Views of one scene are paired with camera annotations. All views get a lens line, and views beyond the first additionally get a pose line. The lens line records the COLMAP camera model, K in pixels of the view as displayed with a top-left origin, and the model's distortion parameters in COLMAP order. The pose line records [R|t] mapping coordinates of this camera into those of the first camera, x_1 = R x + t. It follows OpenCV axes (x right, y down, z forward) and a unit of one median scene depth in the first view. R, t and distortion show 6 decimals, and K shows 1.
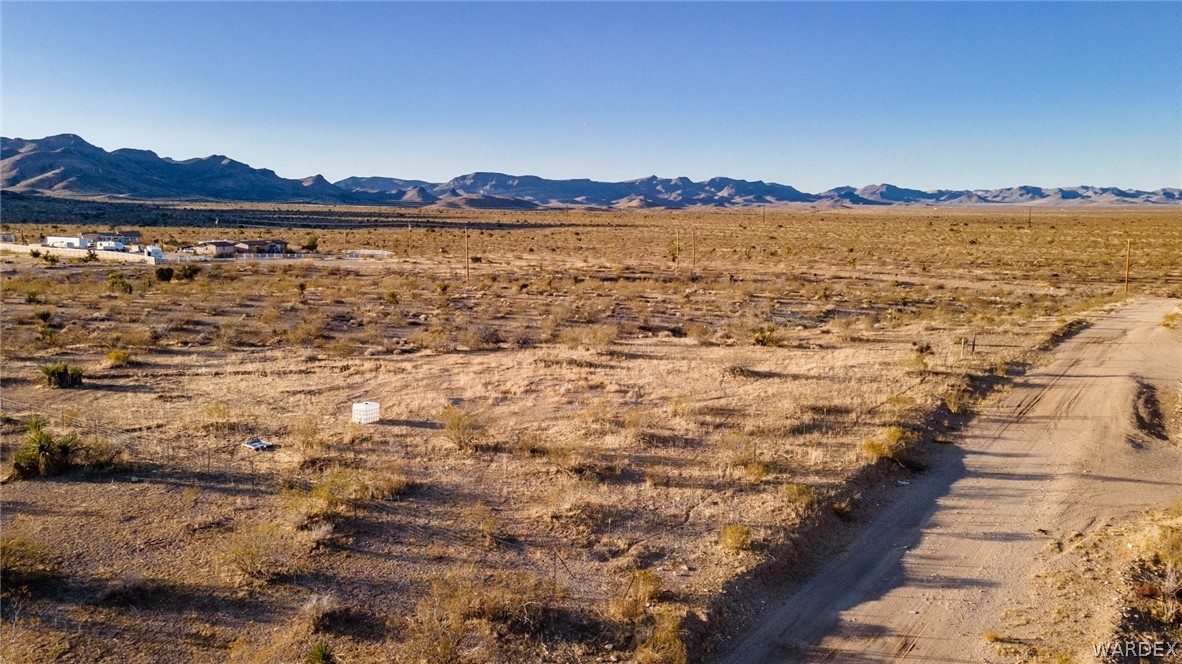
lens RADIAL K [[893.7, 0, 591.0], [0, 893.7, 332.0], [0, 0, 1]] dist [0.008325, 0.080887]
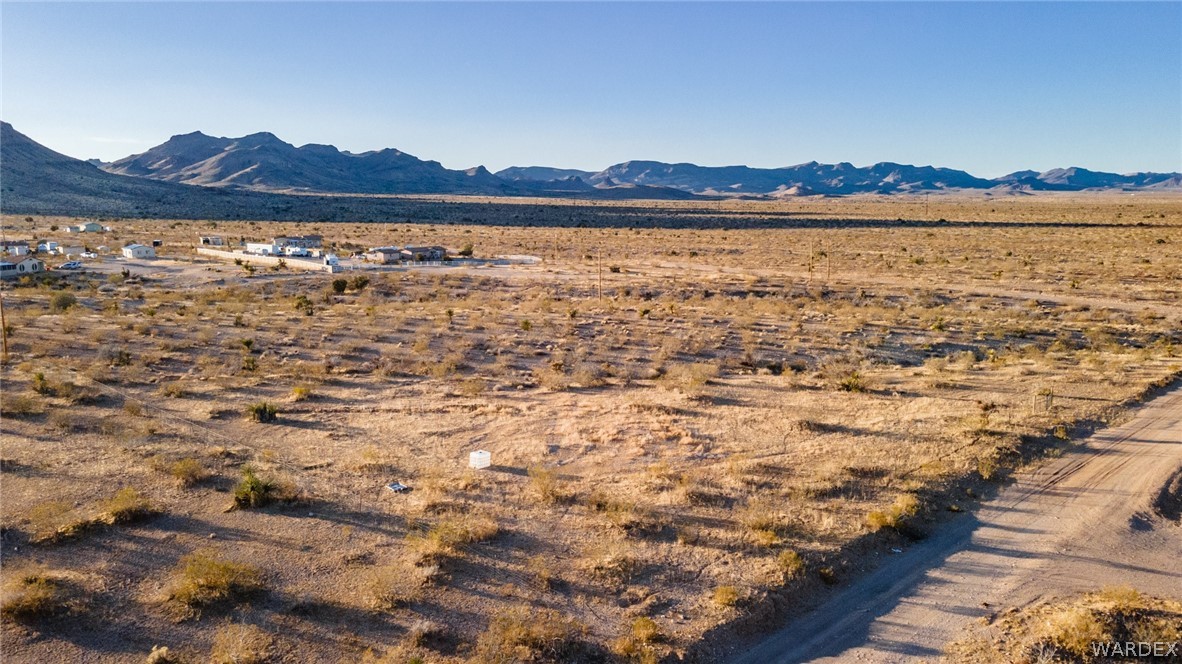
lens RADIAL K [[893.7, 0, 591.0], [0, 893.7, 332.0], [0, 0, 1]] dist [0.008325, 0.080887]
pose [[0.985268, 0.026044, -0.169021, 0.078605], [-0.023451, 0.999575, 0.017324, -0.080534], [0.169401, -0.013105, 0.985460, -0.154273]]
